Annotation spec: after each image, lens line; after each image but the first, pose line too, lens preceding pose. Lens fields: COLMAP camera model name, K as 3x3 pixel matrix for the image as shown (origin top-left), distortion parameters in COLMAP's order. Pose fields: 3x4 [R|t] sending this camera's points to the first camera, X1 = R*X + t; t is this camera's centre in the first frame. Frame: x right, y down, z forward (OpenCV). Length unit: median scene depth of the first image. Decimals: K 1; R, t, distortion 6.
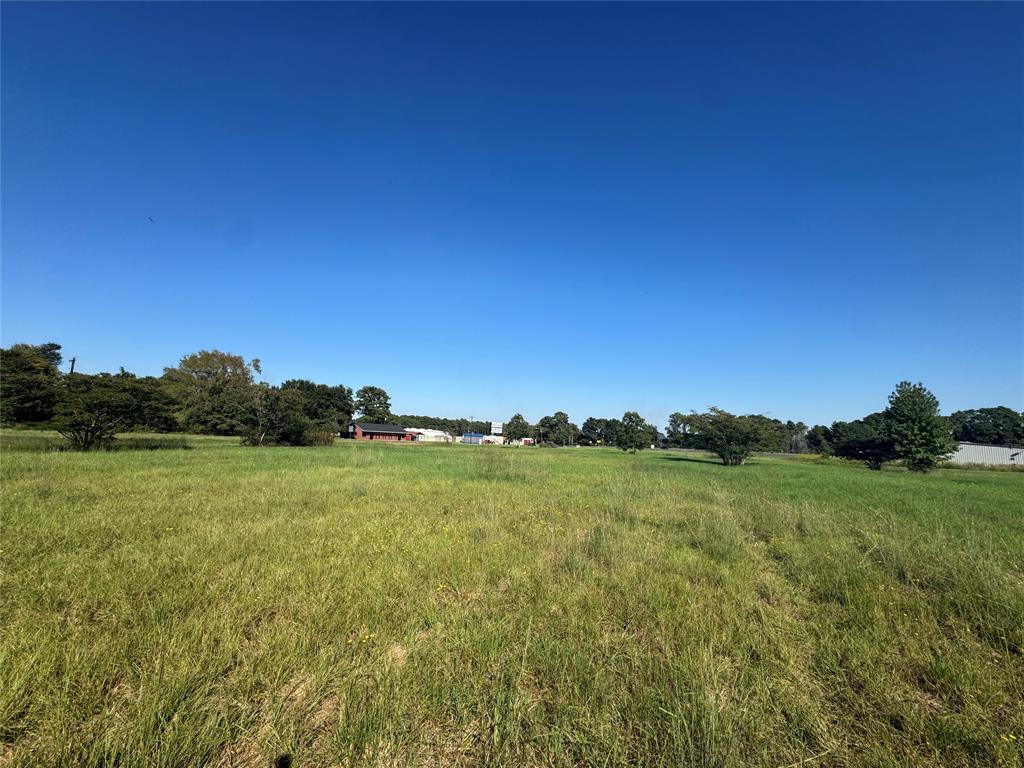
lens RADIAL K [[413.8, 0, 512.2], [0, 413.8, 383.7], [0, 0, 1]] dist [-0.005868, 0.000576]
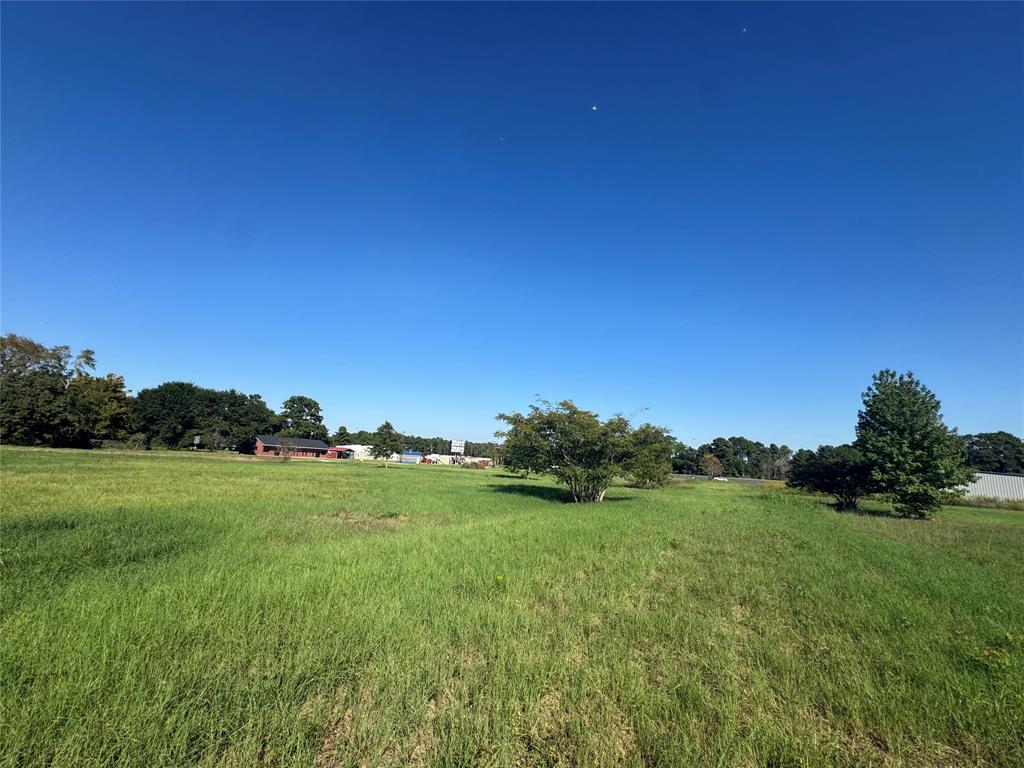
lens RADIAL K [[413.8, 0, 512.4], [0, 413.8, 383.5], [0, 0, 1]] dist [-0.005868, 0.000576]
pose [[0.999792, 0.018216, 0.009201, 0.227952], [-0.017722, 0.998528, -0.051257, 0.035981], [-0.010121, 0.051083, 0.998643, 0.228376]]
